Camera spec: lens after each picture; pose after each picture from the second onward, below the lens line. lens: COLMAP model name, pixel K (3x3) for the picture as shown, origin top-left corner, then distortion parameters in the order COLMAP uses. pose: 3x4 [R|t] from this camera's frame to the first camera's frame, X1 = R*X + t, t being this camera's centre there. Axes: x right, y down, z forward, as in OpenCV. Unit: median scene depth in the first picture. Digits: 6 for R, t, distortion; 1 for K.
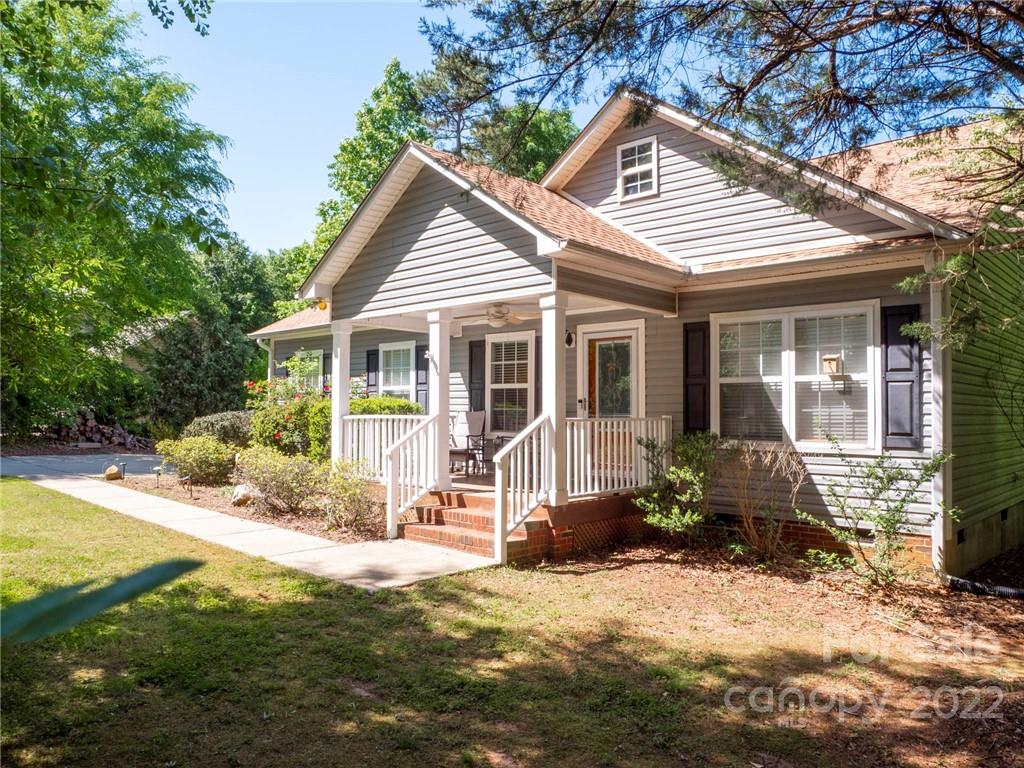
lens RADIAL K [[759.5, 0, 541.7], [0, 759.5, 365.4], [0, 0, 1]] dist [-0.137020, 0.000167]
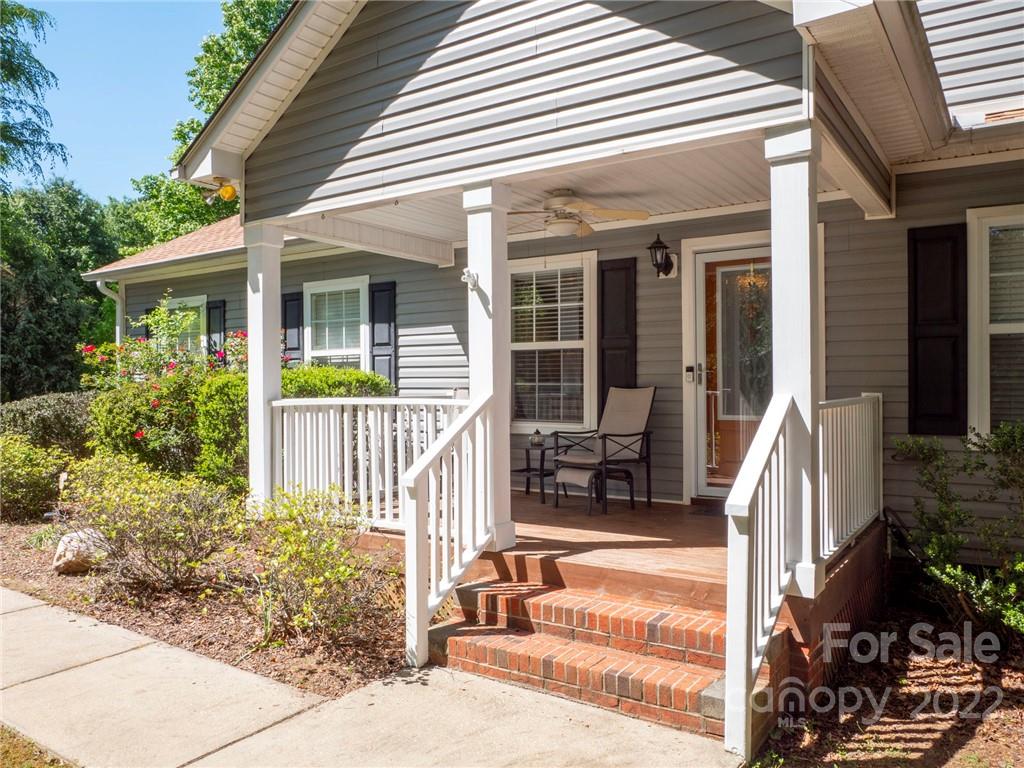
lens RADIAL K [[794.7, 0, 512.0], [0, 794.7, 384.0], [0, 0, 1]] dist [-0.030318, -0.043014]
pose [[0.992872, -0.009406, 0.118818, -0.144943], [0.002368, 0.998241, 0.059237, 0.019982], [-0.119166, -0.058533, 0.991147, 0.377953]]
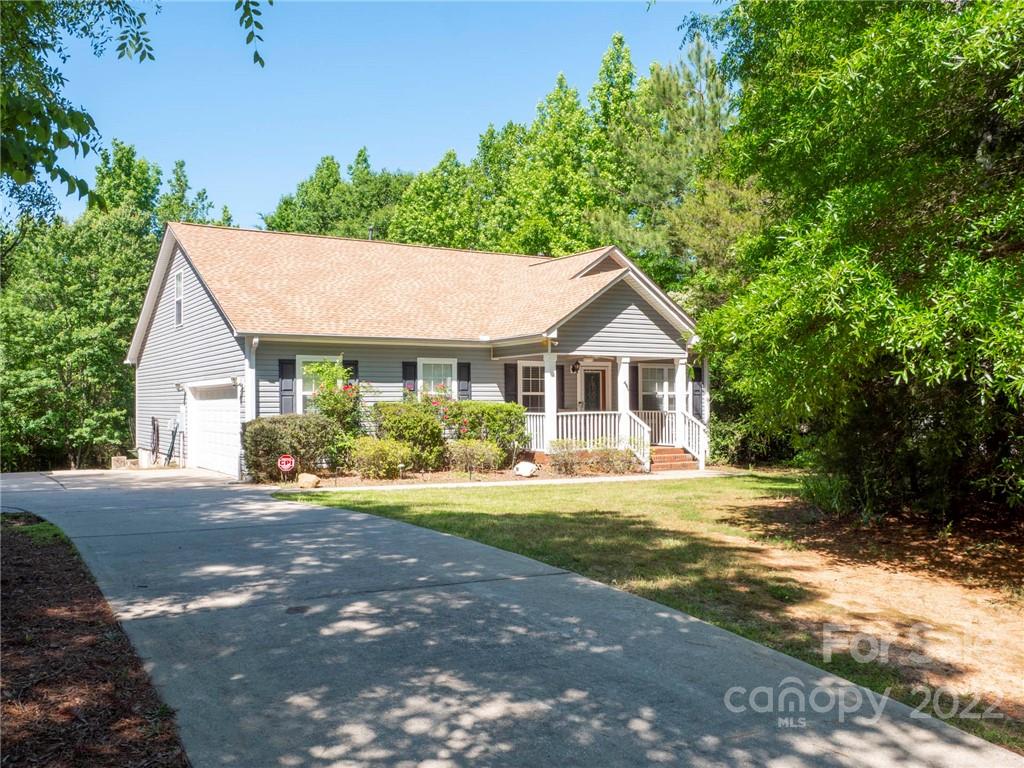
lens RADIAL K [[889.5, 0, 513.3], [0, 889.5, 379.1], [0, 0, 1]] dist [-0.007182, -0.003931]
pose [[0.255208, 0.013392, 0.966794, -1.922763], [-0.052389, 0.998627, -0.000003, -0.001321], [-0.965466, -0.050649, 0.255559, 0.551477]]
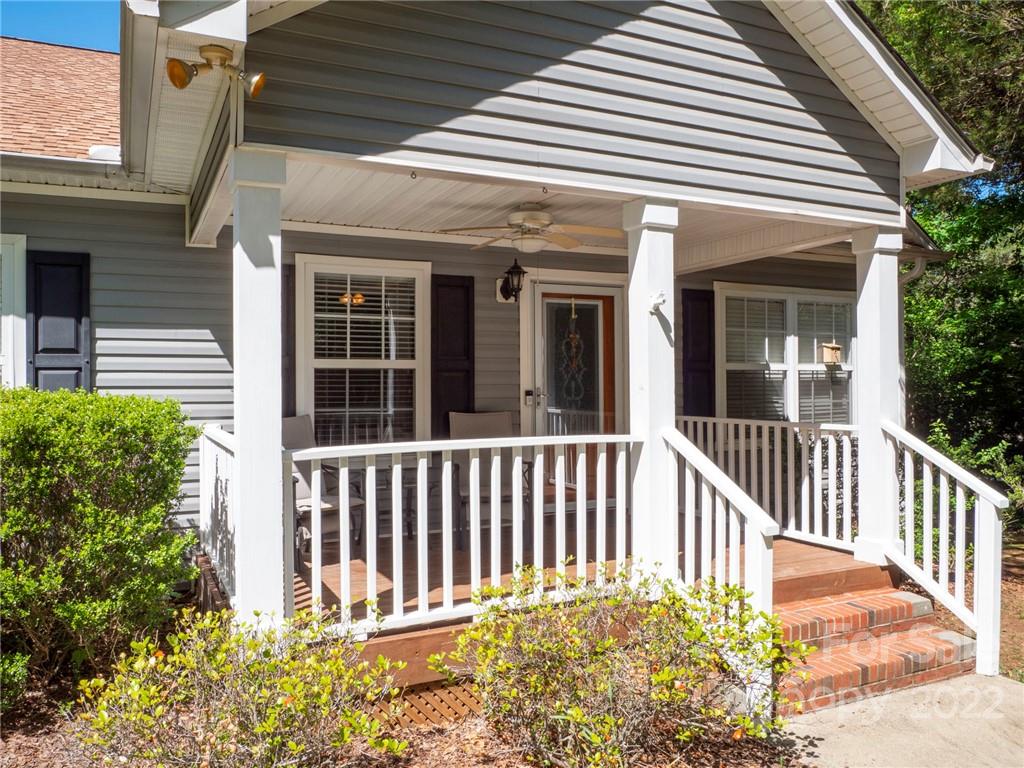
lens RADIAL K [[760.7, 0, 512.0], [0, 760.7, 384.0], [0, 0, 1]] dist [0.001537, -0.040075]
pose [[0.370519, -0.008534, 0.928786, -0.477053], [-0.047541, 0.998473, 0.028140, 0.021328], [-0.927607, -0.054582, 0.369547, 0.723183]]
